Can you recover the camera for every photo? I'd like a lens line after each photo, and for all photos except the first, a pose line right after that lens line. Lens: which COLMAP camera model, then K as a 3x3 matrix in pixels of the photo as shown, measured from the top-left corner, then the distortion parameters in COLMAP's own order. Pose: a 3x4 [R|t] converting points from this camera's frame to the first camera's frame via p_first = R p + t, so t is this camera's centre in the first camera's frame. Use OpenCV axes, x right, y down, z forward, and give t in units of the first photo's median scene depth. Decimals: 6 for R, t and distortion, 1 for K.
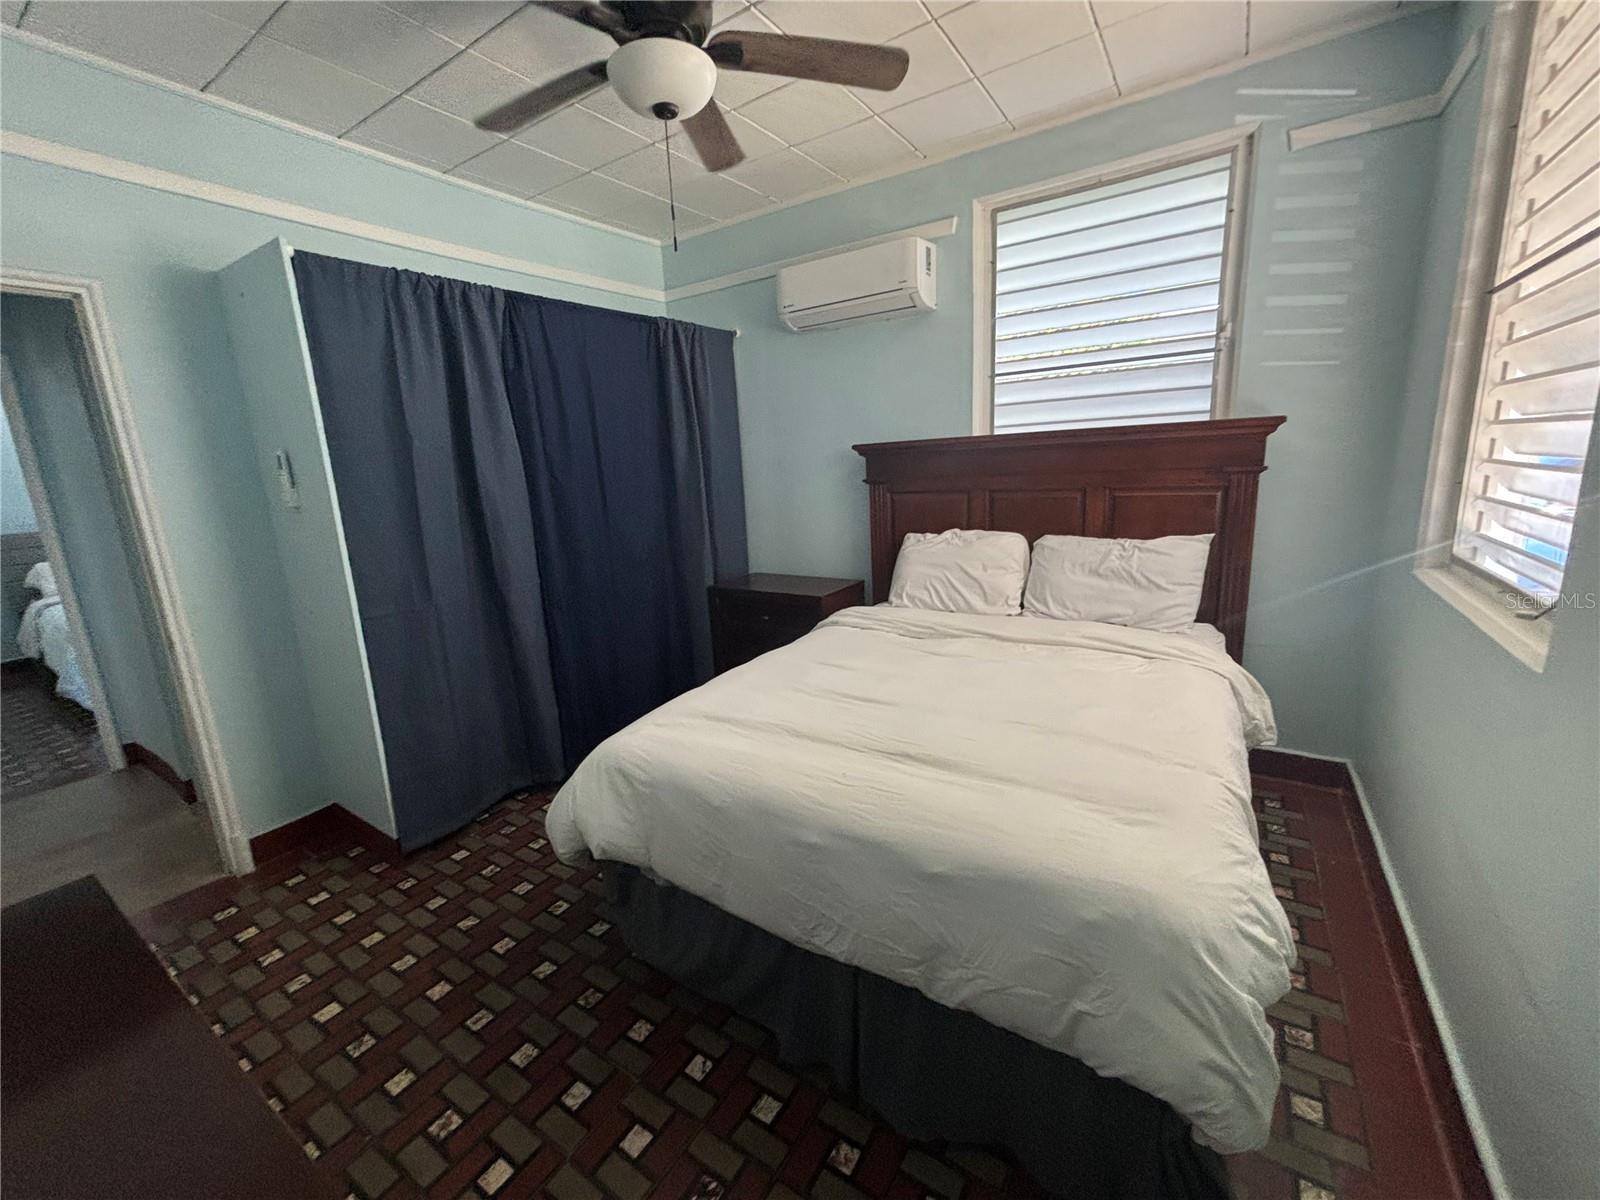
lens RADIAL K [[646.1, 0, 799.4], [0, 646.1, 596.3], [0, 0, 1]] dist [-0.000775, 0.000852]
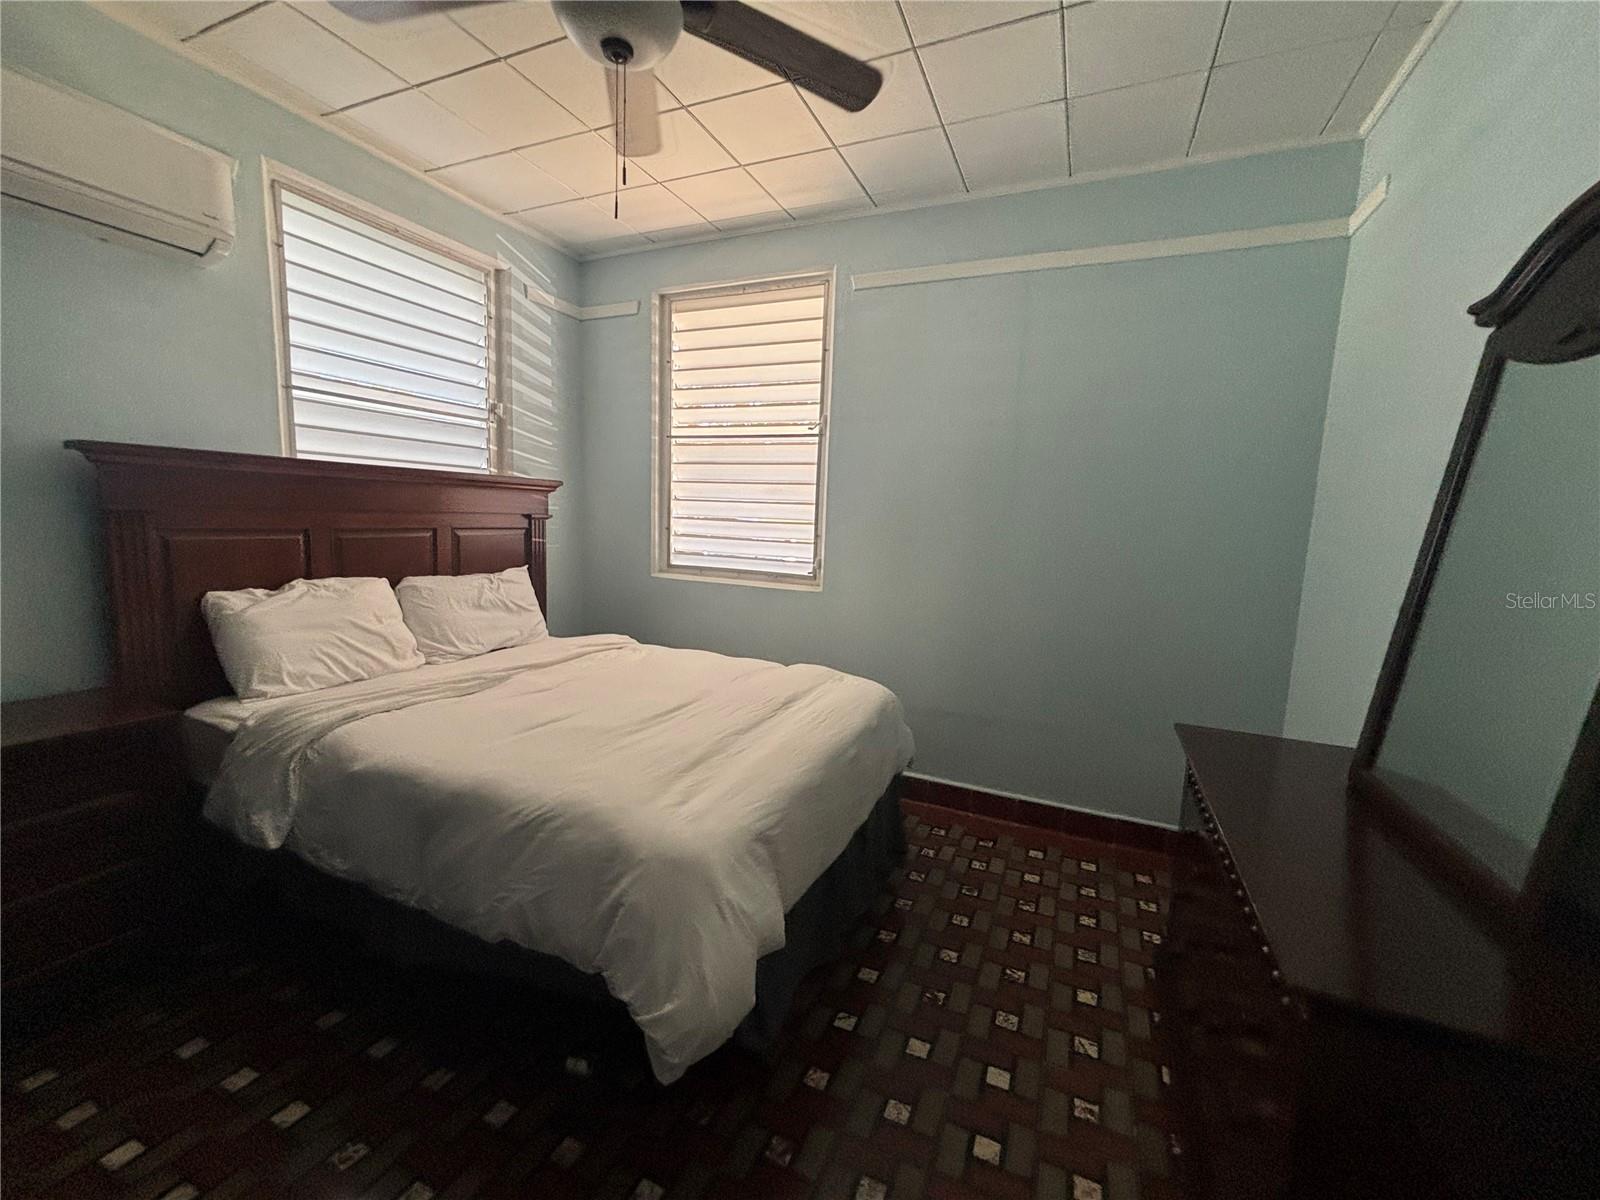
lens RADIAL K [[646.1, 0, 799.4], [0, 646.1, 596.3], [0, 0, 1]] dist [-0.000775, 0.000852]
pose [[-0.163542, -0.077467, 0.983490, -0.708796], [0.173485, 0.979119, 0.105971, -0.076143], [-0.971163, 0.187951, -0.146687, 0.656843]]
